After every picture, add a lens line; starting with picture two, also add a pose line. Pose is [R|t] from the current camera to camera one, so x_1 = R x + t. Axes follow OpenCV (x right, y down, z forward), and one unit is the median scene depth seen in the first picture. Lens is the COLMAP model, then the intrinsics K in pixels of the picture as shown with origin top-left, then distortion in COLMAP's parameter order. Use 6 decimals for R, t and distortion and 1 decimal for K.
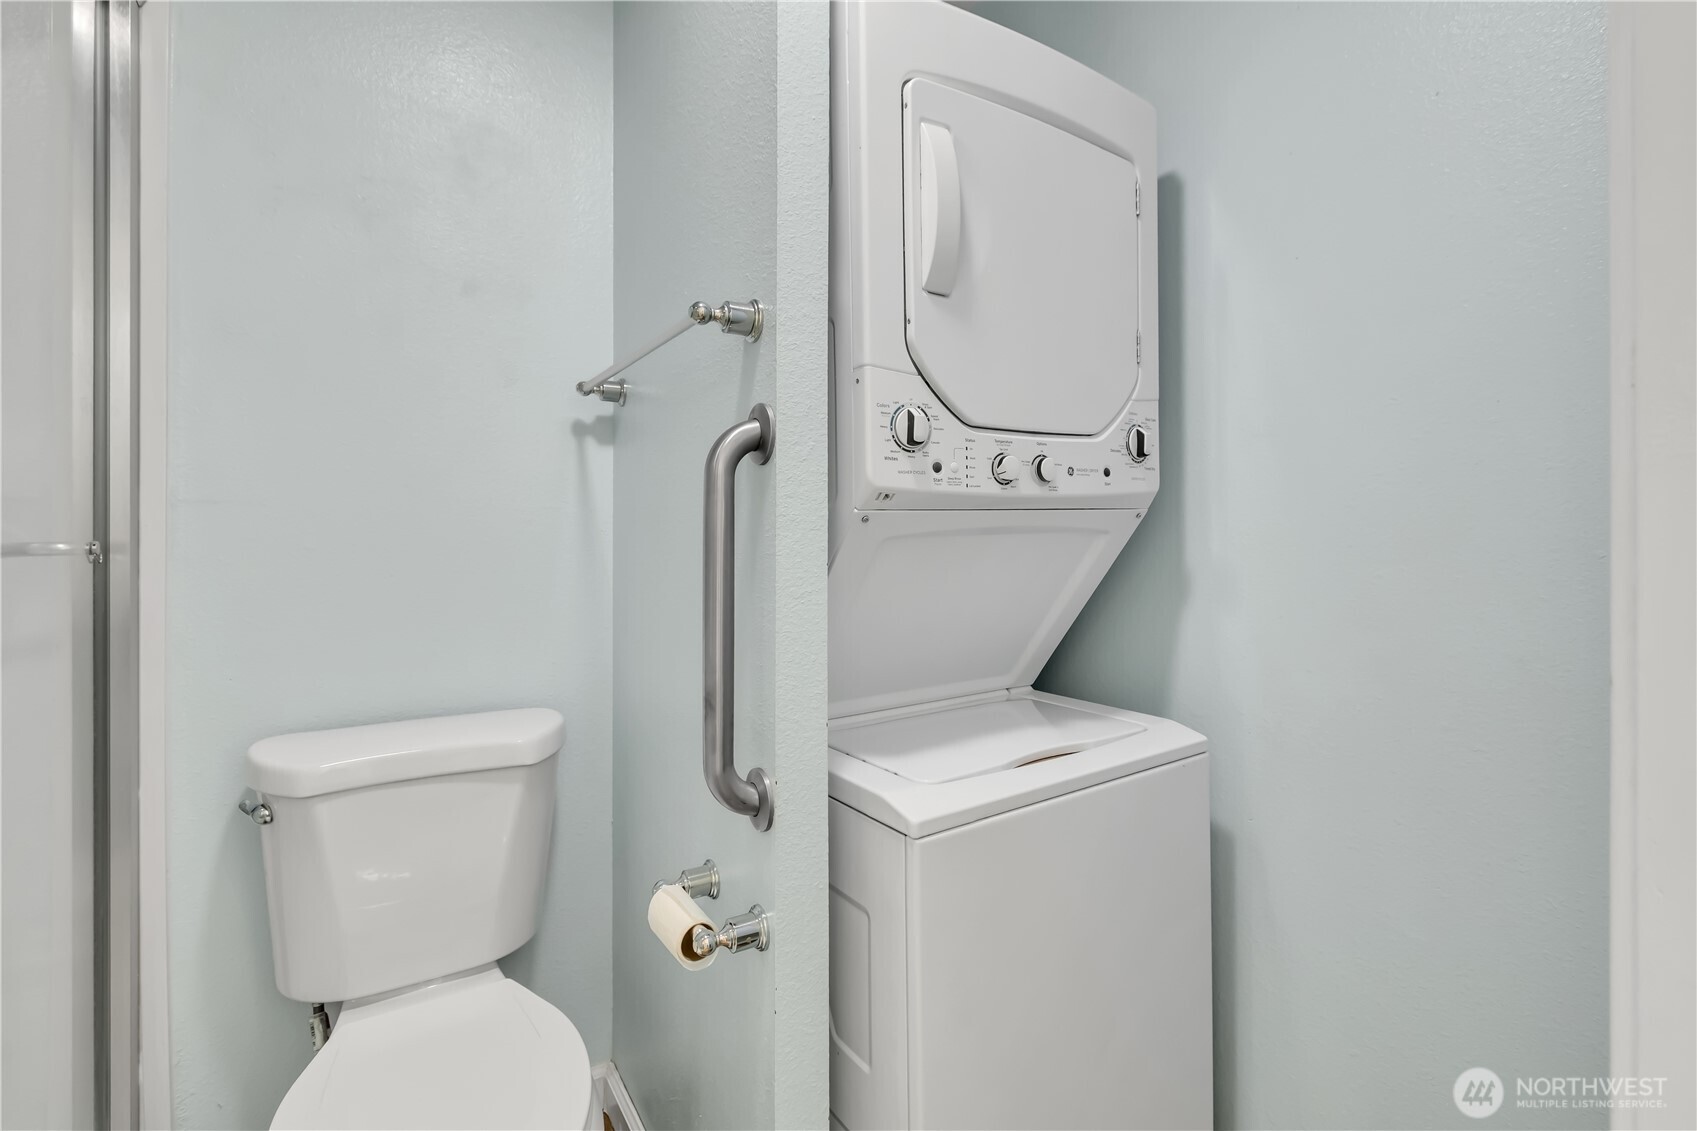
lens RADIAL K [[782.9, 0, 839.3], [0, 782.9, 527.5], [0, 0, 1]] dist [0.002294, -0.000708]
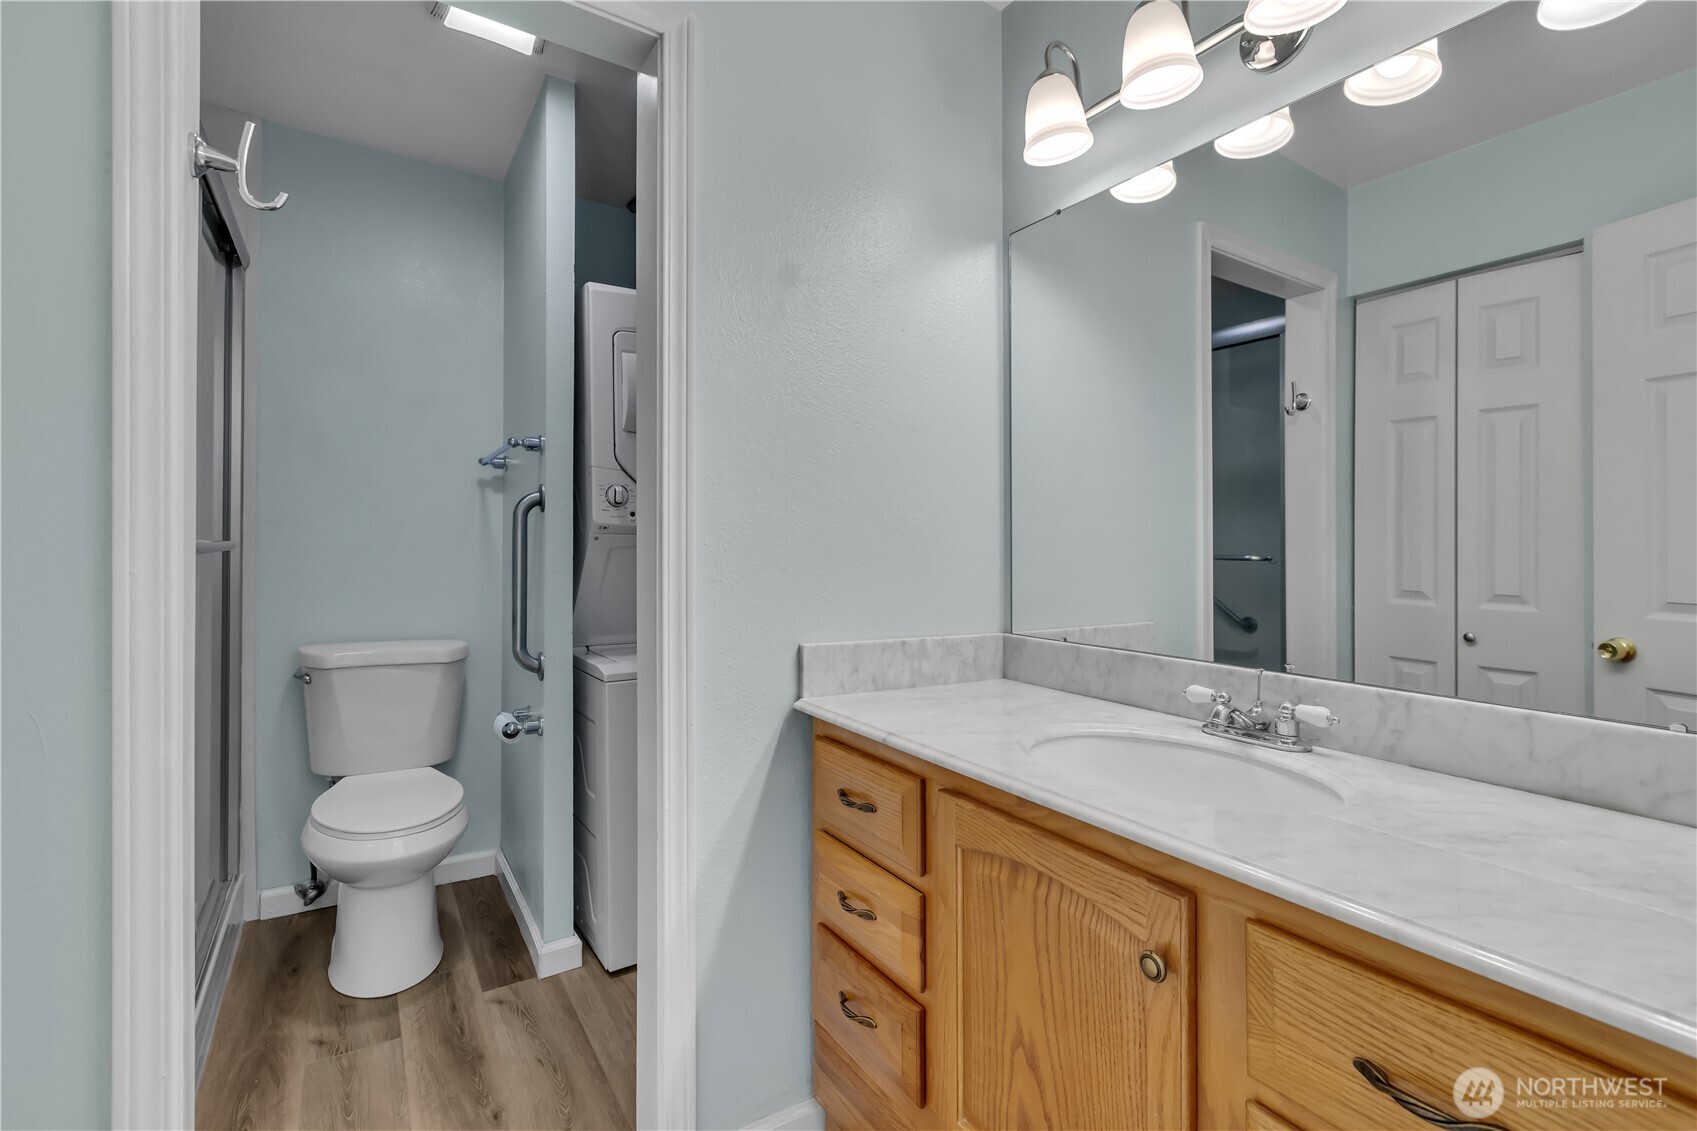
lens RADIAL K [[782.9, 0, 851.4], [0, 782.9, 559.3], [0, 0, 1]] dist [0.002294, -0.000708]
pose [[0.999720, 0.021229, 0.010407, 0.698087], [-0.021423, 0.999592, 0.018897, -0.008253], [-0.010001, -0.019114, 0.999767, -1.117459]]
